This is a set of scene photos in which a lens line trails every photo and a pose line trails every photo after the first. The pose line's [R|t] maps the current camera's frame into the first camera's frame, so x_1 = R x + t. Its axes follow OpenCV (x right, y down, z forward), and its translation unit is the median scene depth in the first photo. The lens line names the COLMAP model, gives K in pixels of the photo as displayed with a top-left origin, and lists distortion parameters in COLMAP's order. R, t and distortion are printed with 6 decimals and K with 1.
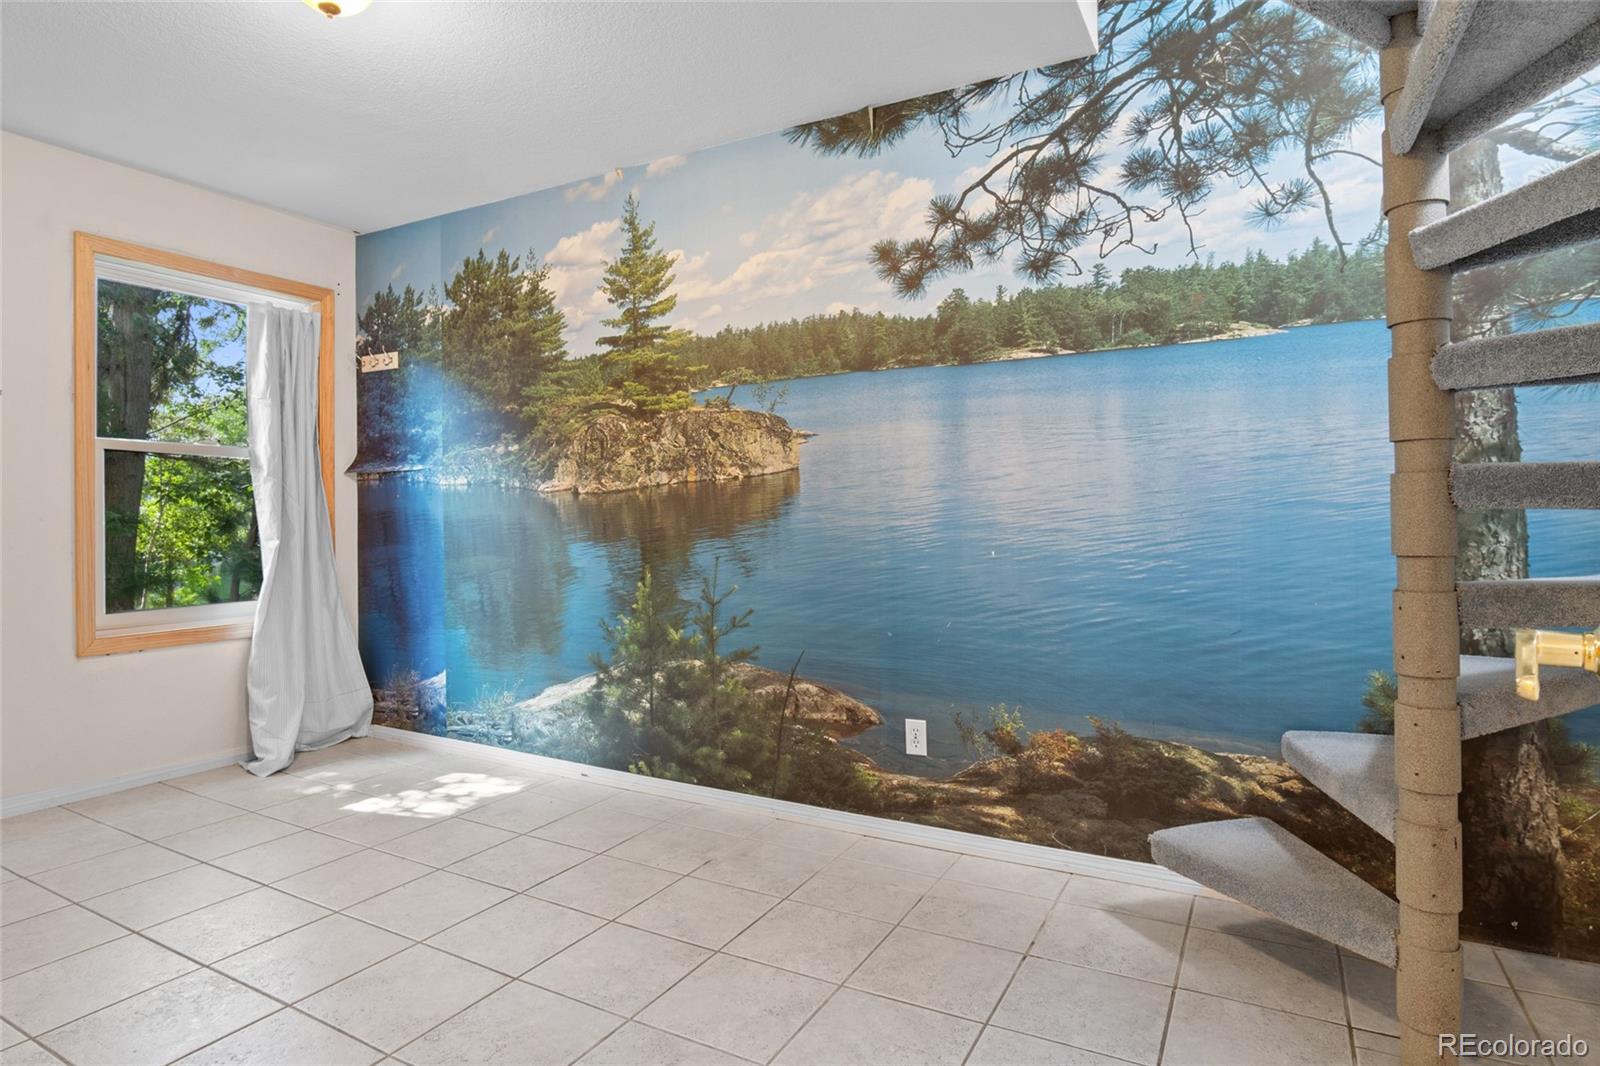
lens RADIAL K [[868.2, 0, 794.5], [0, 868.2, 523.8], [0, 0, 1]] dist [-0.026435, 0.003020]
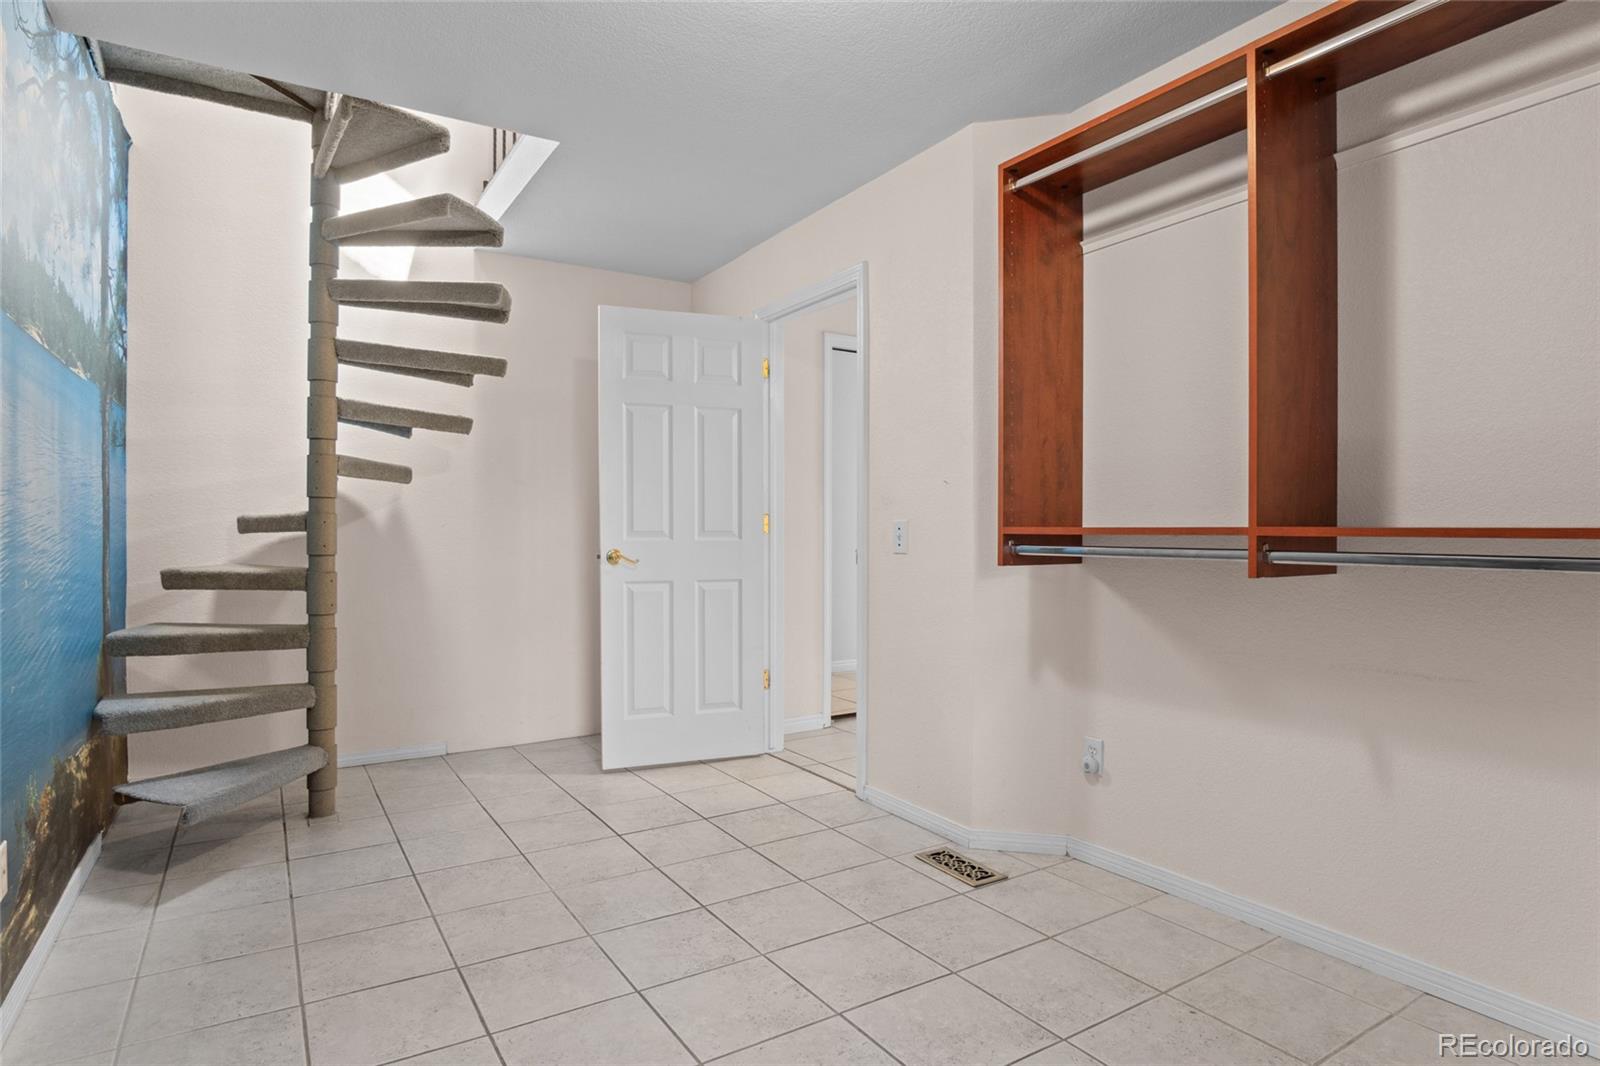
lens RADIAL K [[868.2, 0, 794.5], [0, 868.2, 523.8], [0, 0, 1]] dist [-0.026435, 0.003020]
pose [[-0.869969, 0.007262, 0.493053, -0.935143], [0.007511, 0.999971, -0.001476, -0.016489], [-0.493049, 0.002419, -0.869998, 1.690858]]
